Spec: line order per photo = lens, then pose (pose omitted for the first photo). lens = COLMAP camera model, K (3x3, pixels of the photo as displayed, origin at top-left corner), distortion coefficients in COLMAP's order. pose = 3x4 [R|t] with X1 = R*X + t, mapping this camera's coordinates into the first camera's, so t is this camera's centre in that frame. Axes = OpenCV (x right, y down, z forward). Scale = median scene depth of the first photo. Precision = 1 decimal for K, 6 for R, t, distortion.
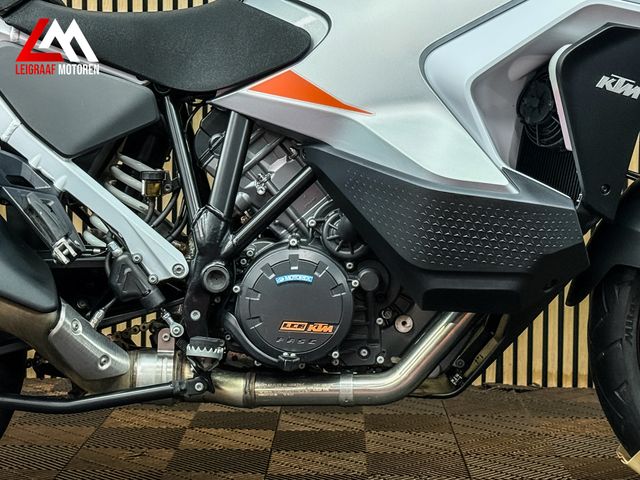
lens RADIAL K [[1357.4, 0, 320.0], [0, 1357.4, 240.0], [0, 0, 1]] dist [0.135914, -0.116510]
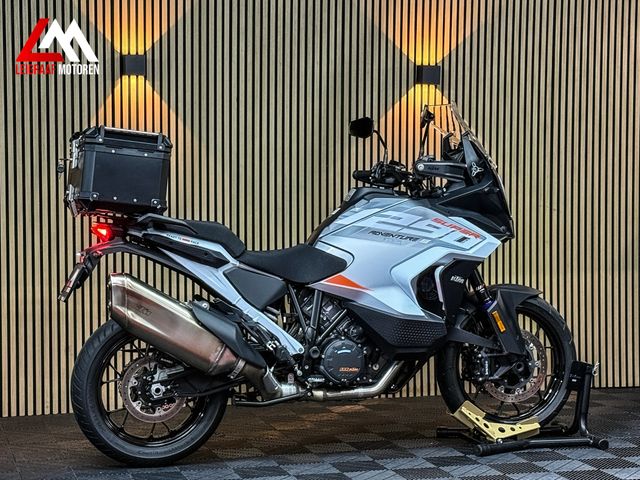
lens RADIAL K [[1357.4, 0, 320.0], [0, 1357.4, 240.0], [0, 0, 1]] dist [0.135914, -0.116510]
pose [[0.954271, -0.024987, 0.297896, -0.851056], [0.036883, 0.998728, -0.034379, -0.100434], [-0.296658, 0.043794, 0.953979, -1.547408]]
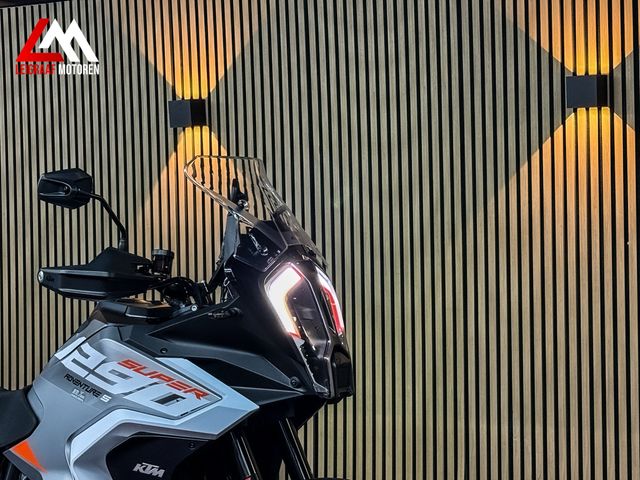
lens RADIAL K [[1357.4, 0, 320.0], [0, 1357.4, 240.0], [0, 0, 1]] dist [0.135914, -0.116510]
pose [[0.873531, -0.018746, -0.486407, 1.125183], [-0.012703, 0.998040, -0.061277, -0.271306], [0.486602, 0.059706, 0.871581, -0.330537]]
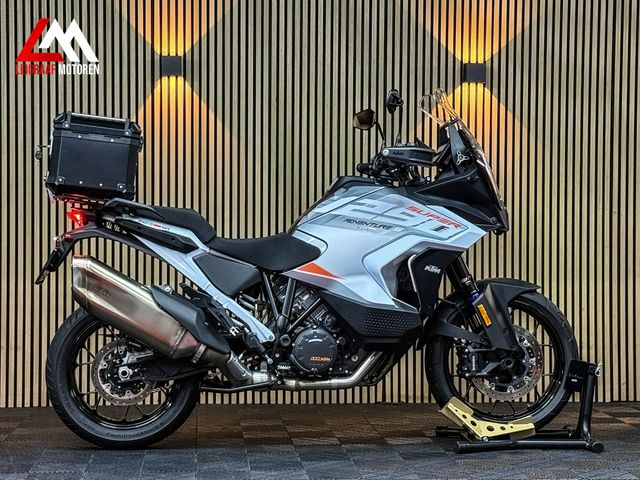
lens RADIAL K [[1357.4, 0, 320.0], [0, 1357.4, 240.0], [0, 0, 1]] dist [0.135914, -0.116510]
pose [[0.994180, -0.009084, 0.107345, -0.290289], [0.016752, 0.997354, -0.070748, 0.020128], [-0.106418, 0.072134, 0.991701, -1.634570]]
